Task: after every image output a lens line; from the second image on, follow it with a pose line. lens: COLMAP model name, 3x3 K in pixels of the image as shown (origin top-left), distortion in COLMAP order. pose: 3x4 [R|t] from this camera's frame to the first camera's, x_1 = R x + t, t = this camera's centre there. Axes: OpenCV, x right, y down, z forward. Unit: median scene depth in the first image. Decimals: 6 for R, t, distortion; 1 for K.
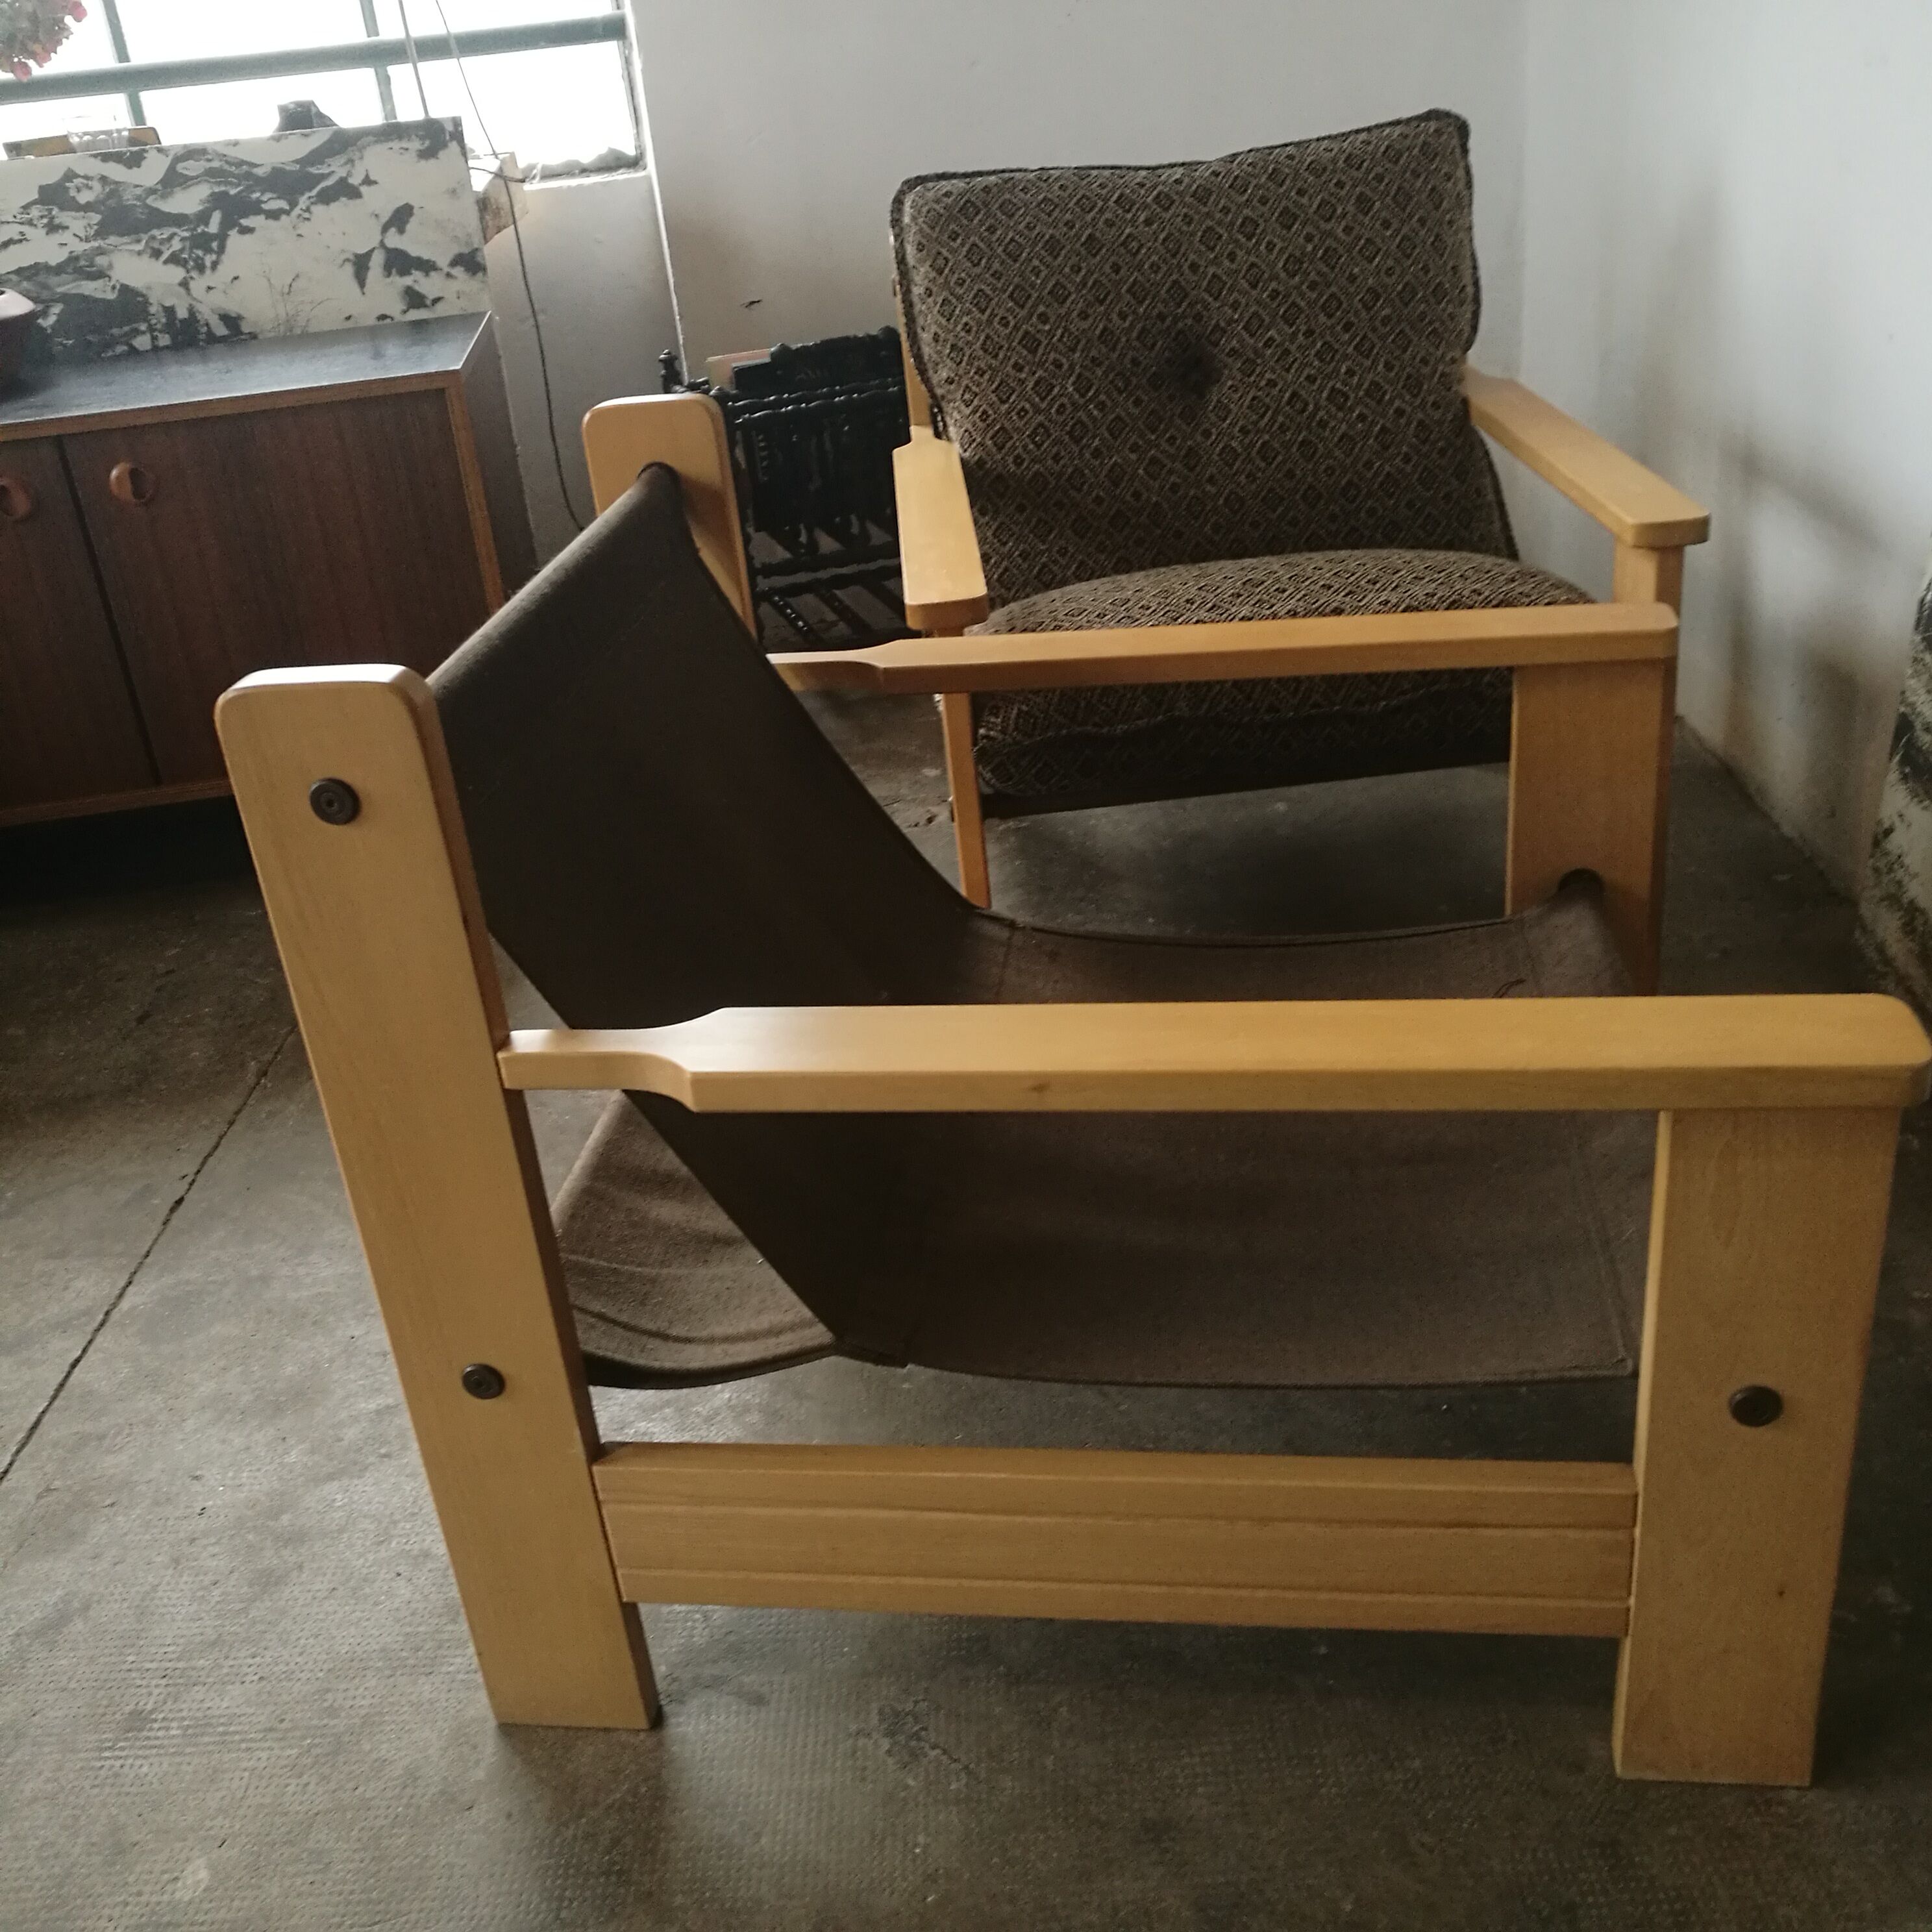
lens RADIAL K [[2020.6, 0, 961.2], [0, 2020.6, 969.6], [0, 0, 1]] dist [0.127253, -0.584356]
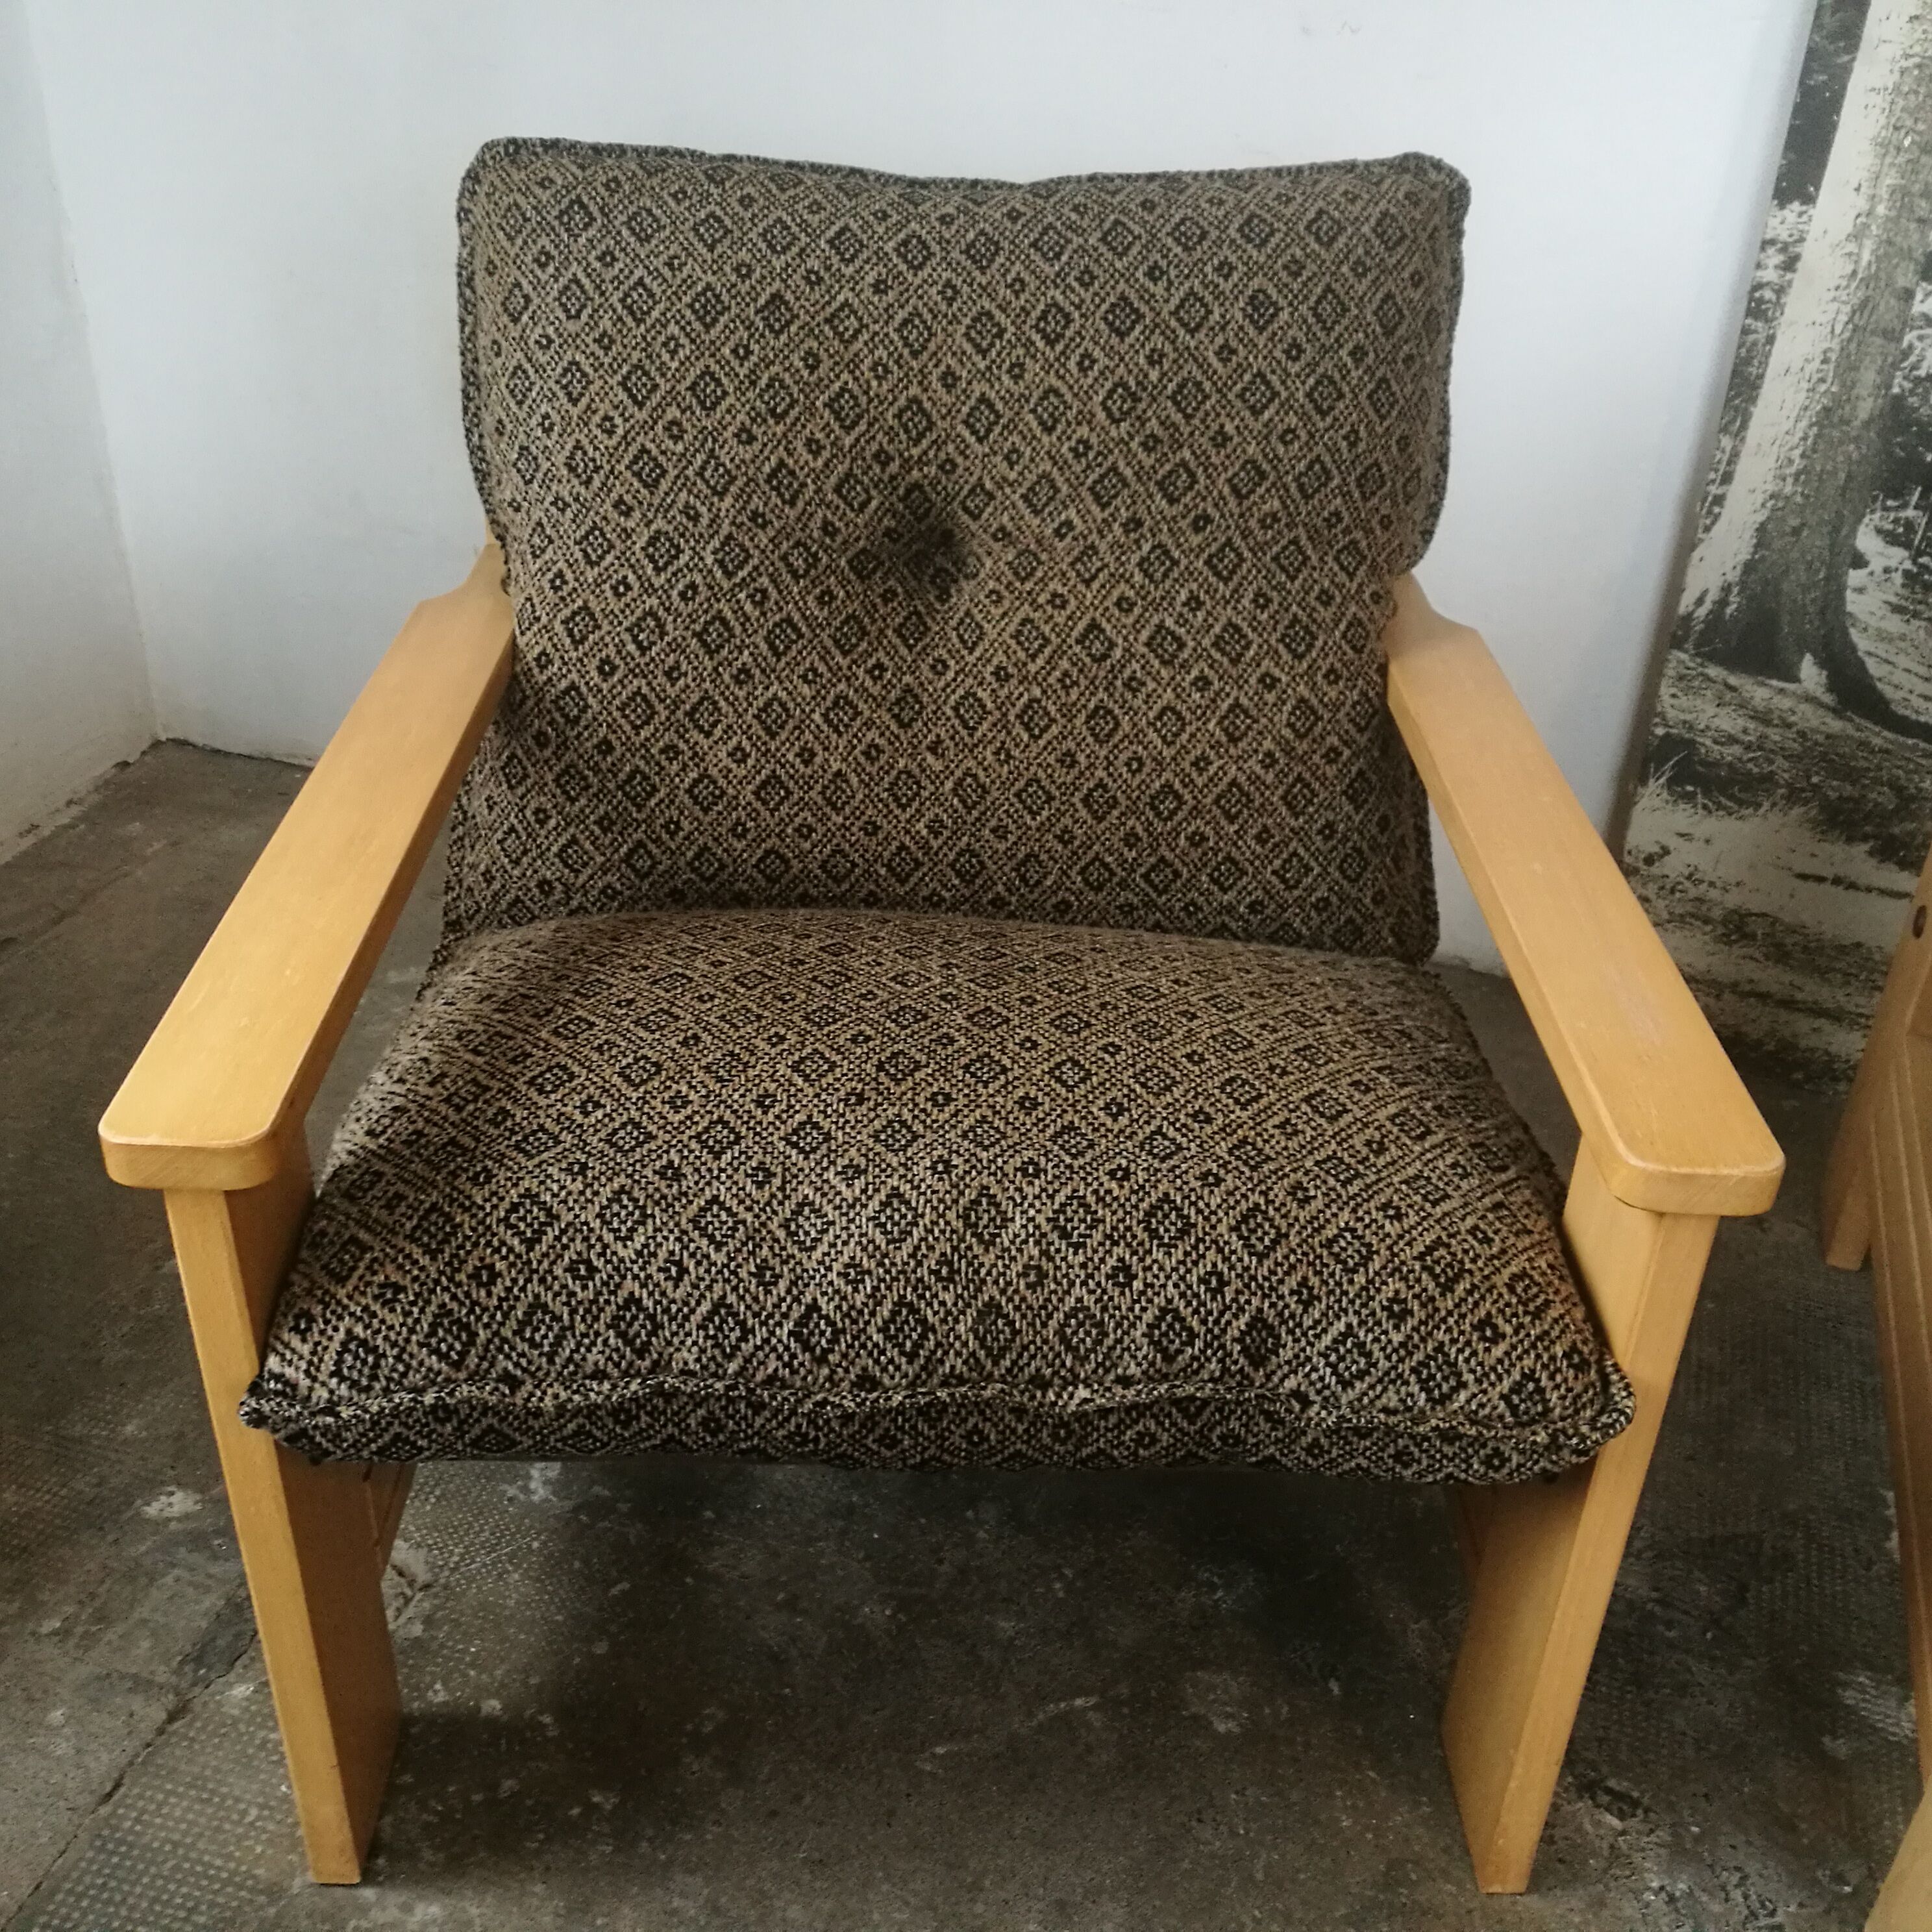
lens RADIAL K [[2020.6, 0, 961.2], [0, 2020.6, 969.6], [0, 0, 1]] dist [0.127253, -0.584356]
pose [[0.989884, 0.136655, 0.038147, 0.118004], [-0.138977, 0.988035, 0.066878, -0.219631], [-0.028551, -0.071503, 0.997032, 0.418939]]
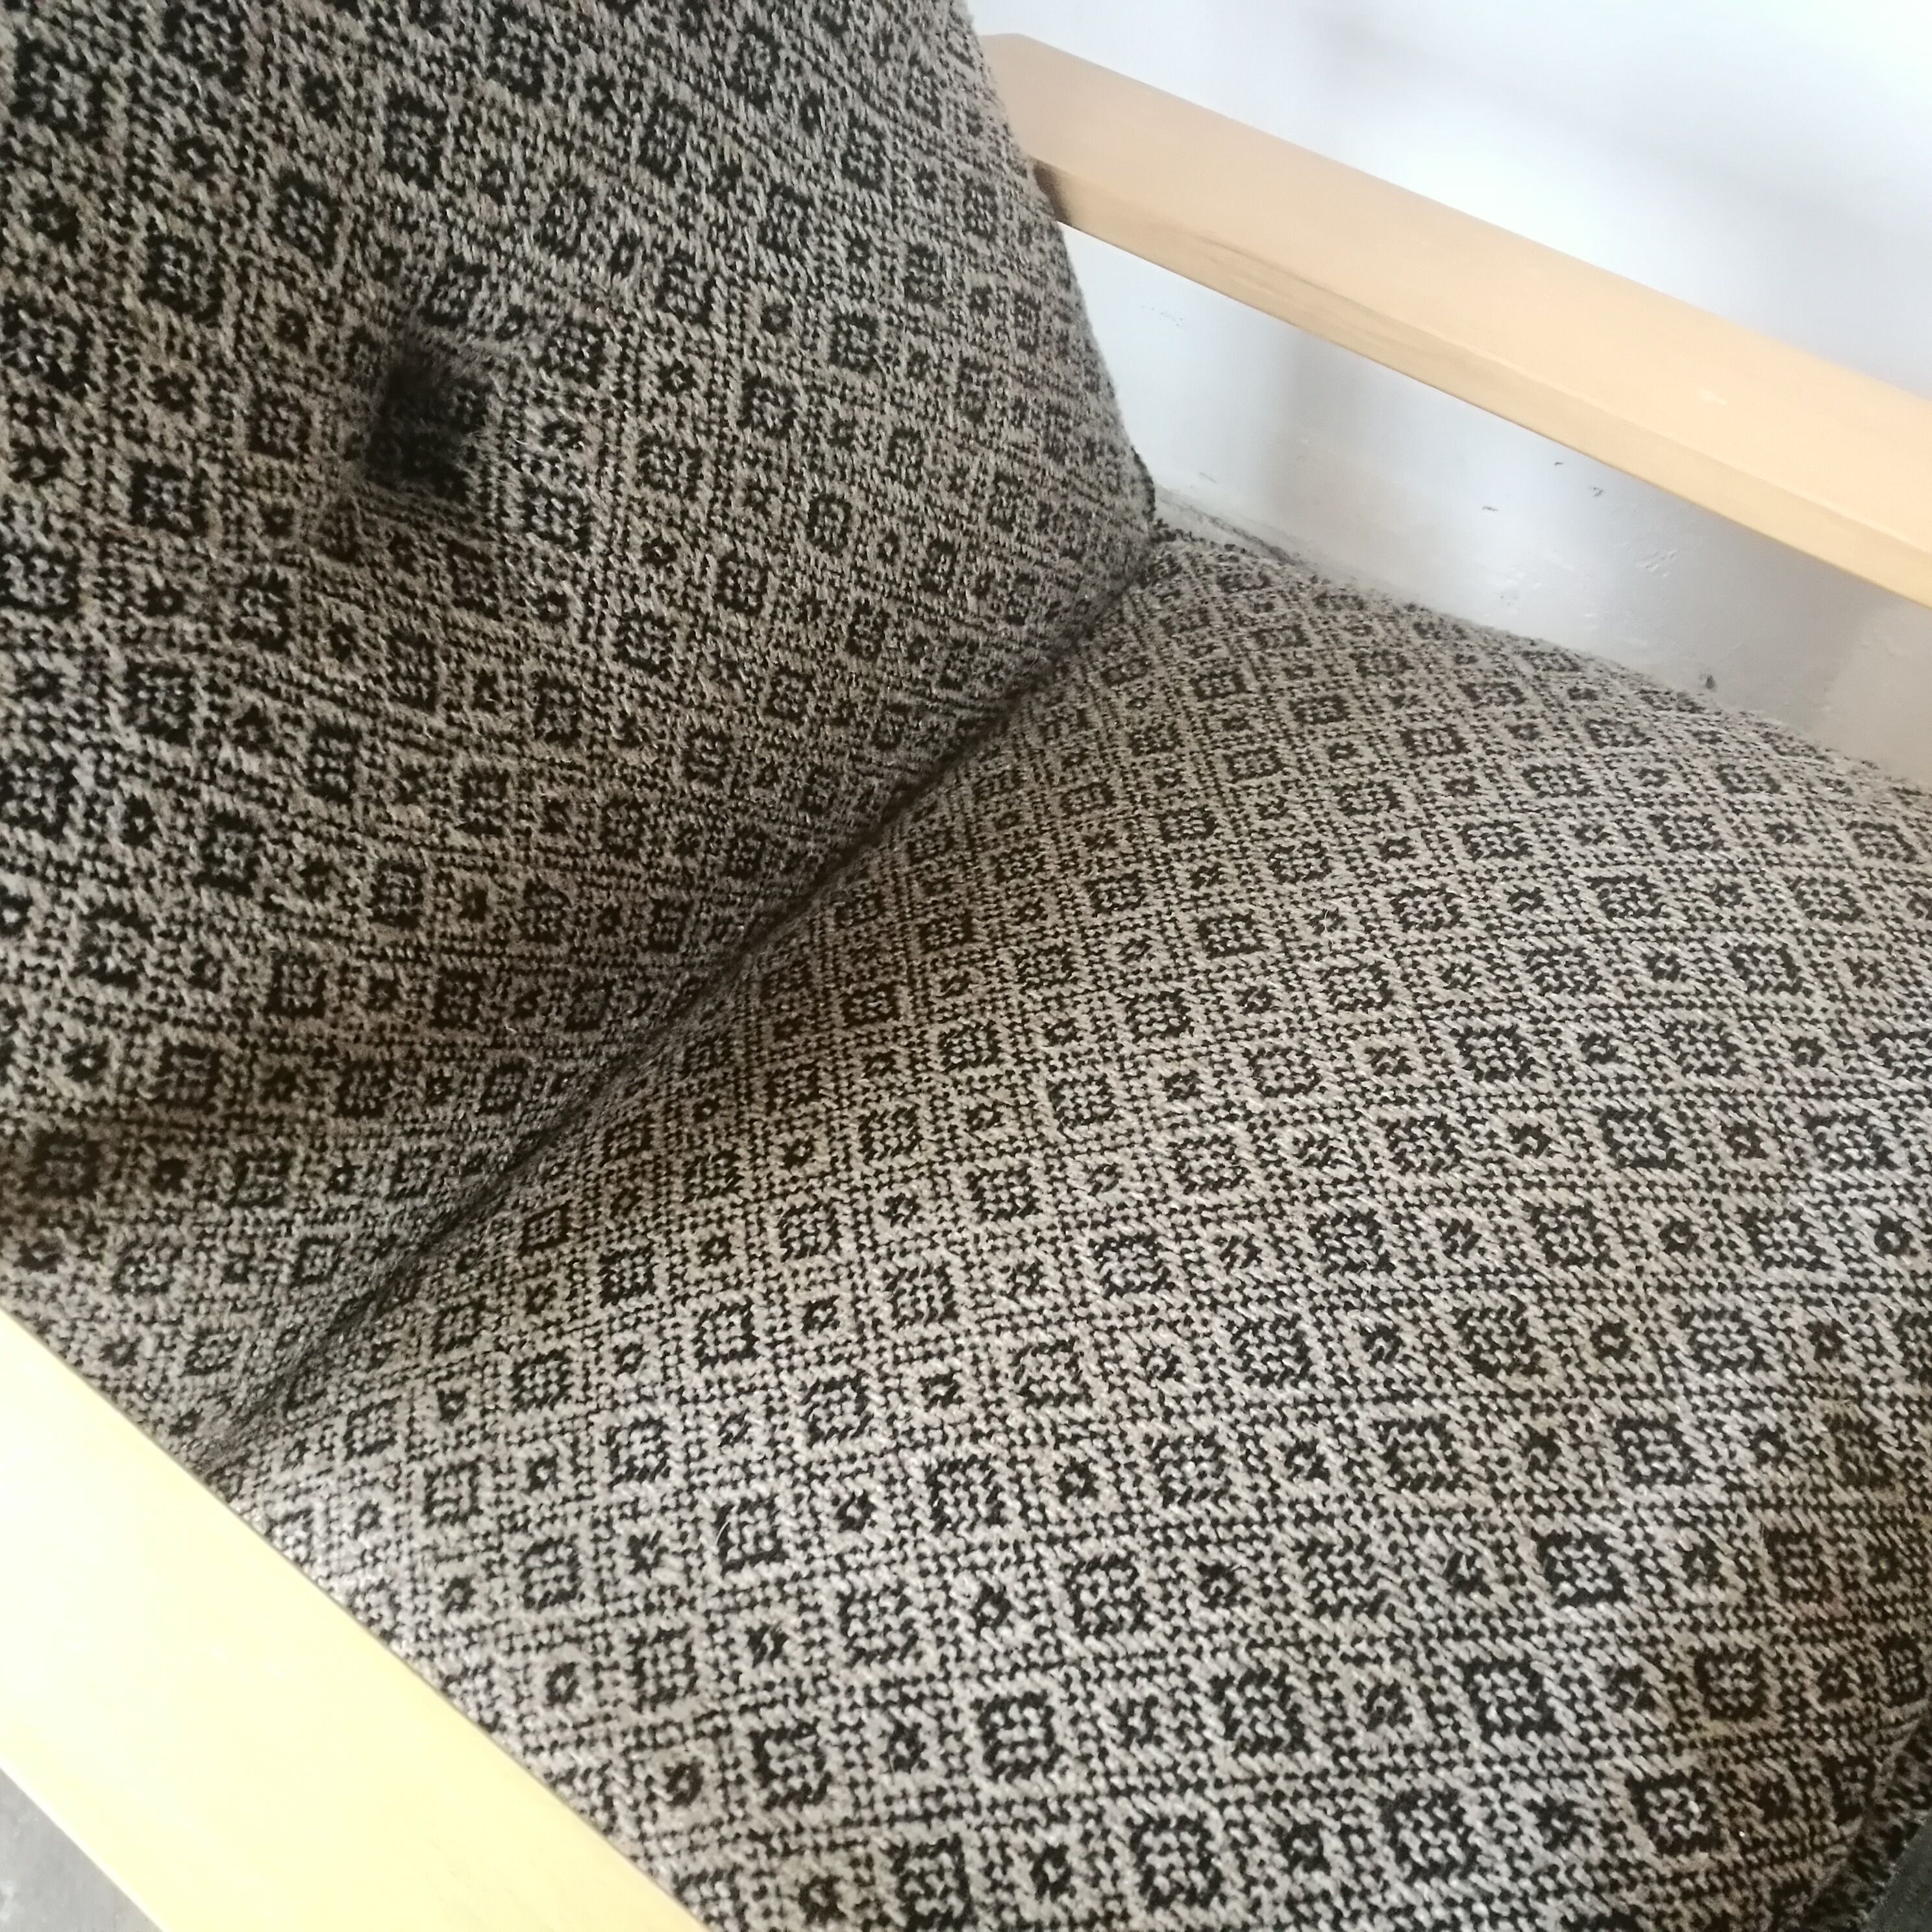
lens RADIAL K [[2020.6, 0, 961.2], [0, 2020.6, 969.6], [0, 0, 1]] dist [0.127253, -0.584356]
pose [[0.649037, -0.572557, 0.500928, -0.023062], [0.314383, 0.801468, 0.508736, -0.359554], [-0.692759, -0.172705, 0.700185, 0.743630]]
